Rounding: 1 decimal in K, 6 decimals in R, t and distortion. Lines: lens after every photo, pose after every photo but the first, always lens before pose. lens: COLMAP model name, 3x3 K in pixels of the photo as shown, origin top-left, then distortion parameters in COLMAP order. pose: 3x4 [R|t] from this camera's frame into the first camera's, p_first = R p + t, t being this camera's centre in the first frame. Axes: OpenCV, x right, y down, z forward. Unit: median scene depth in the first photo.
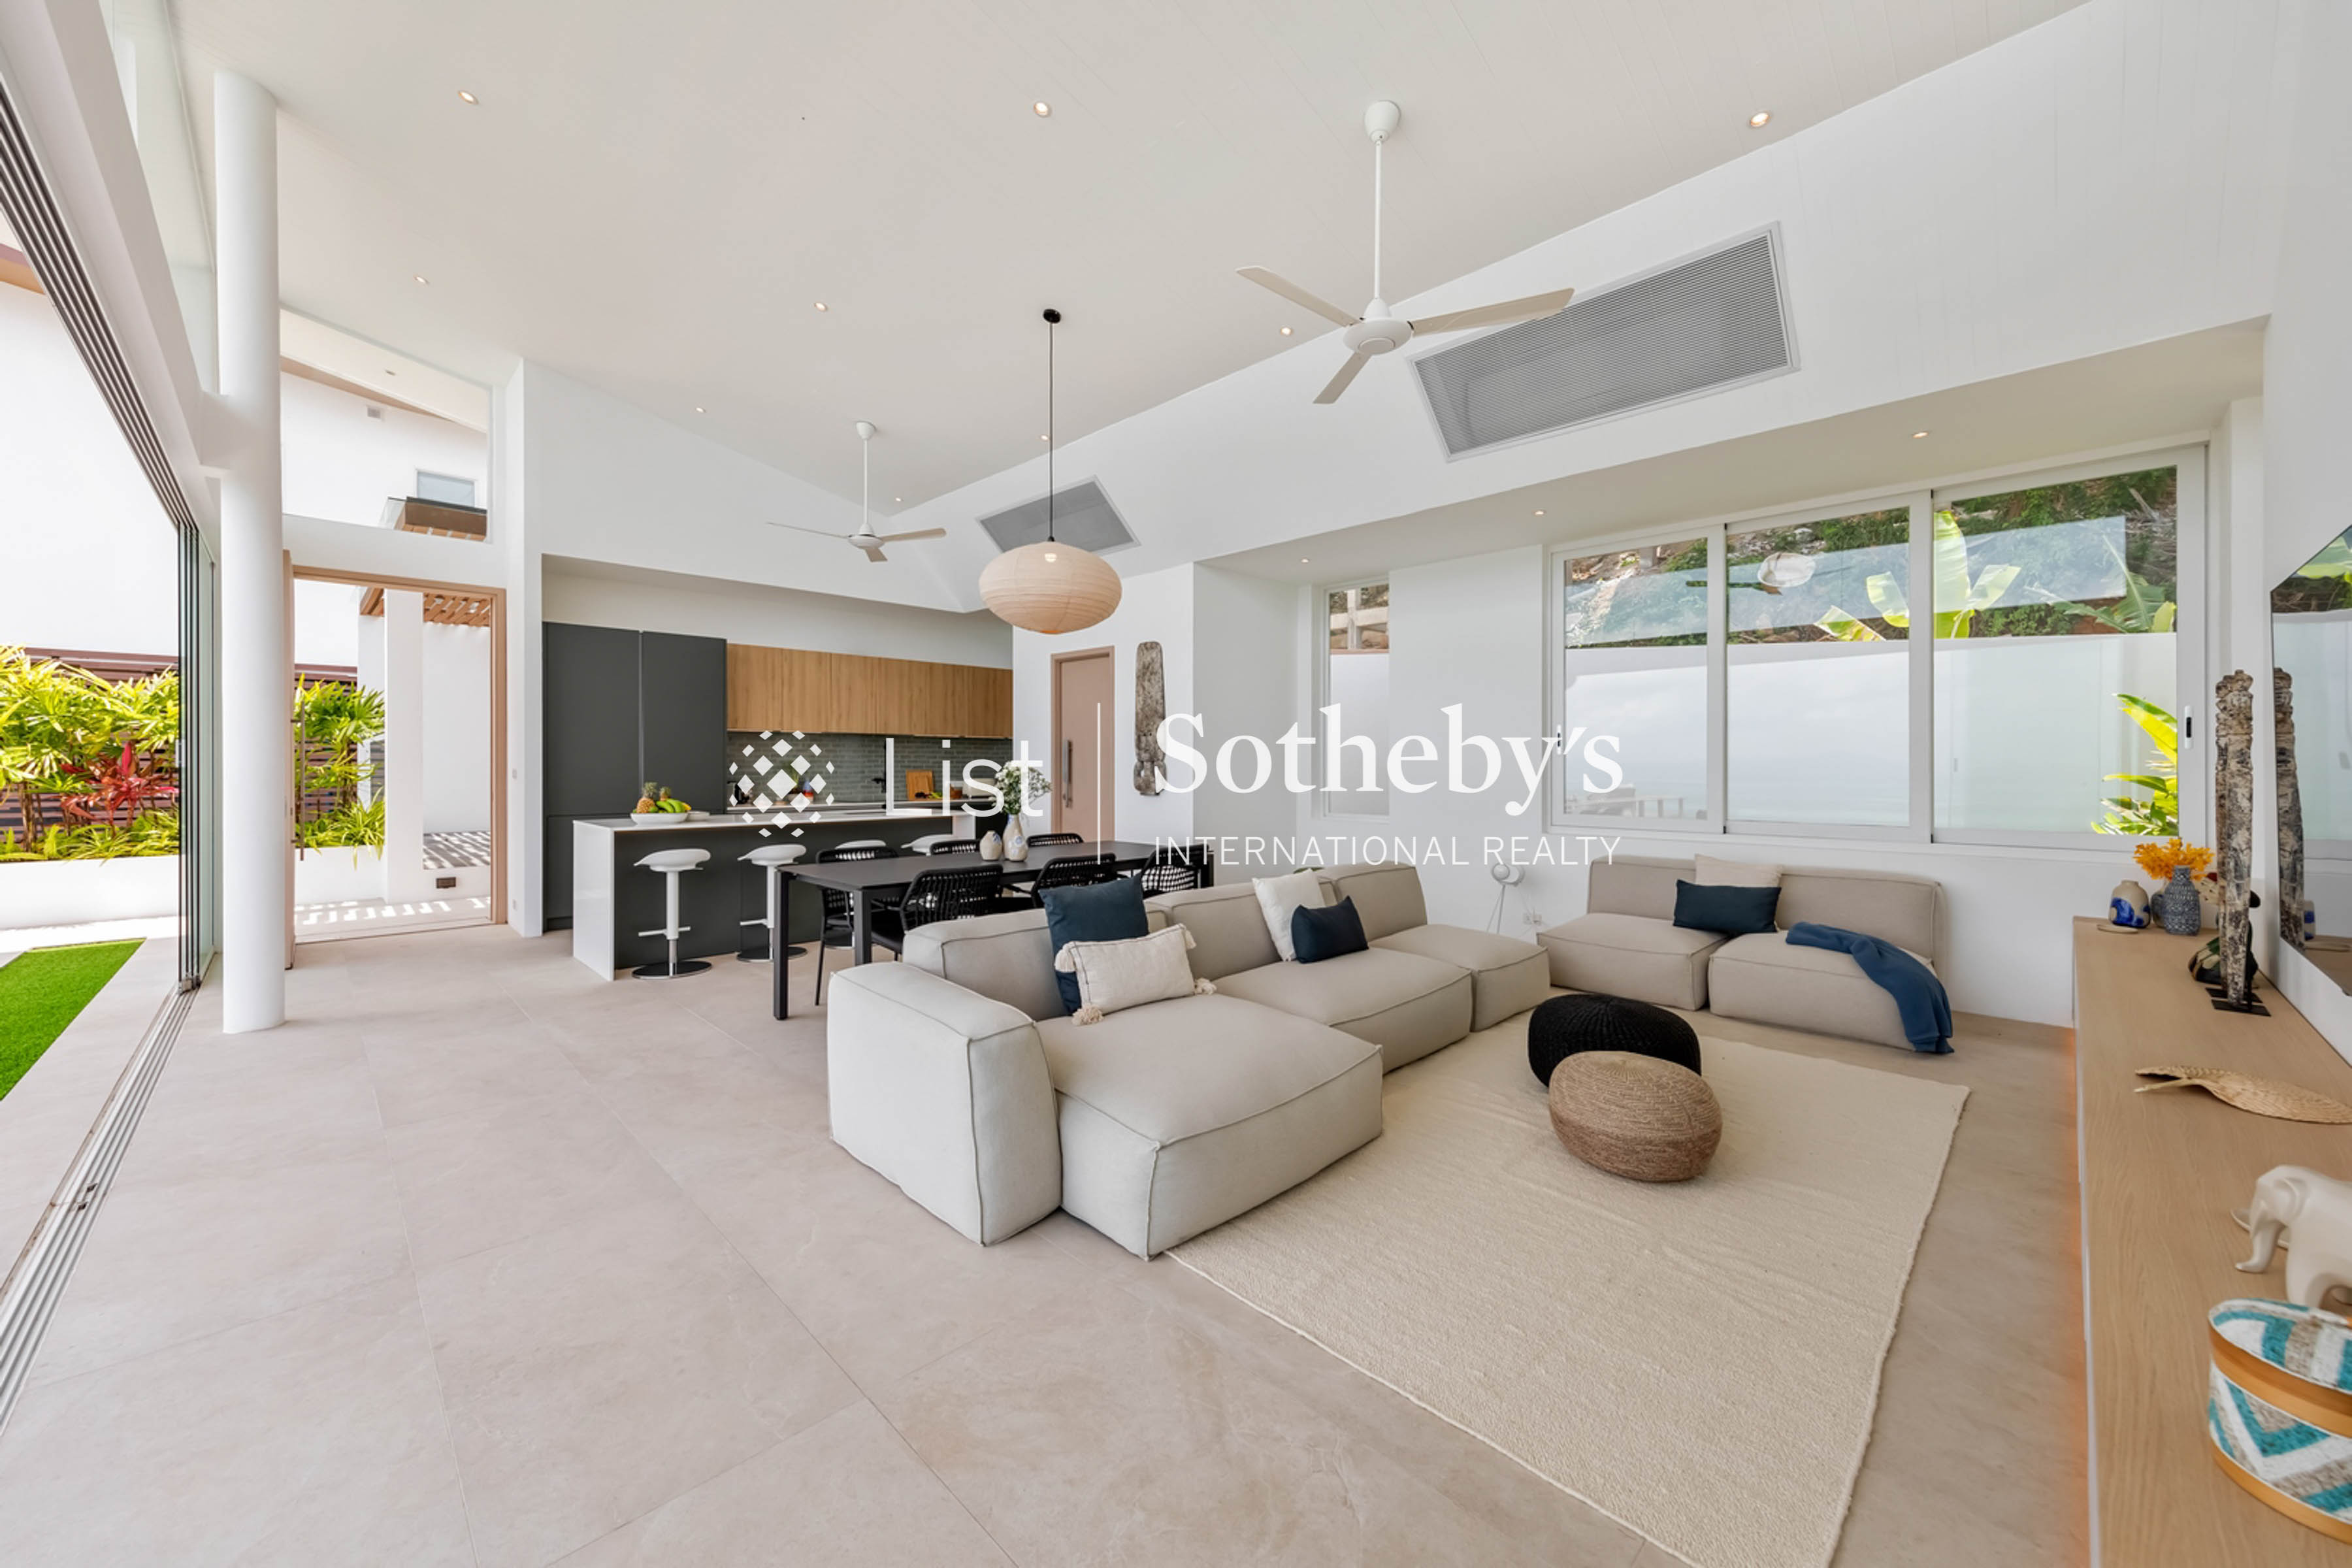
lens RADIAL K [[879.5, 0, 1174.2], [0, 879.5, 773.4], [0, 0, 1]] dist [-0.001921, -0.000030]
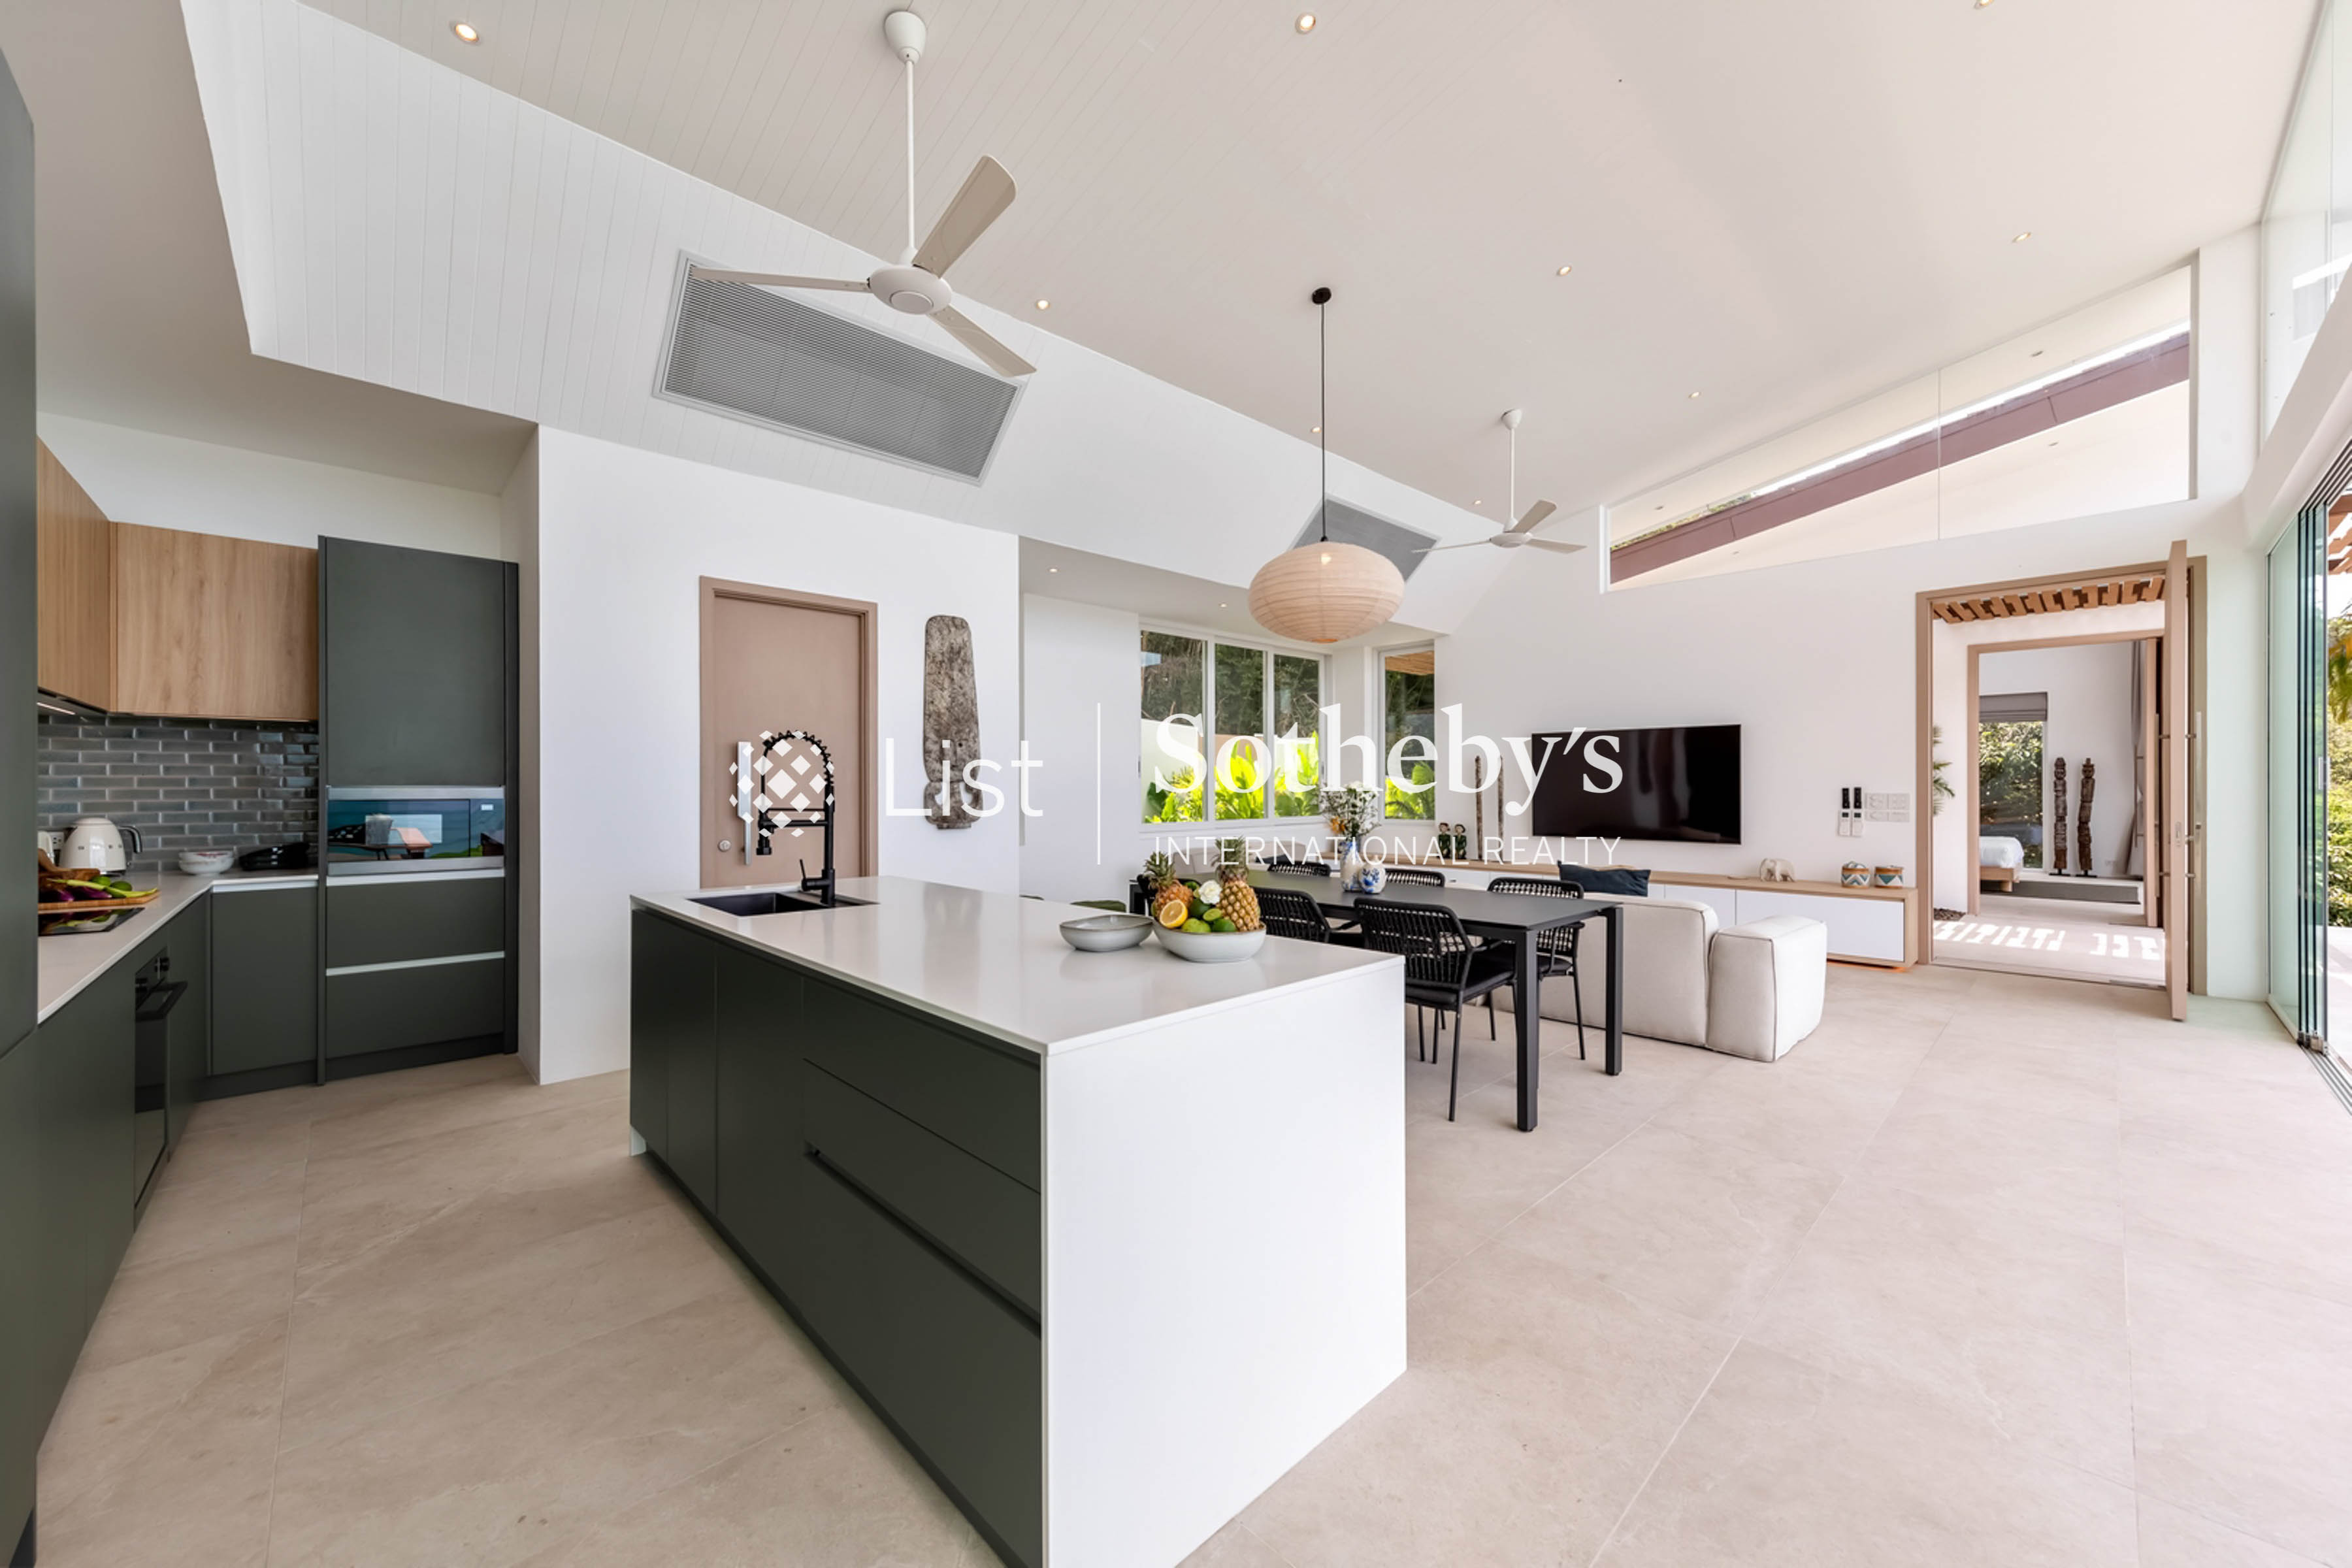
lens RADIAL K [[879.5, 0, 1176.6], [0, 879.5, 792.2], [0, 0, 1]] dist [-0.001921, -0.000030]
pose [[0.013788, 0.000583, 0.999905, -0.737447], [0.003587, 0.999993, -0.000633, -0.005328], [-0.999899, 0.003596, 0.013785, 0.793017]]
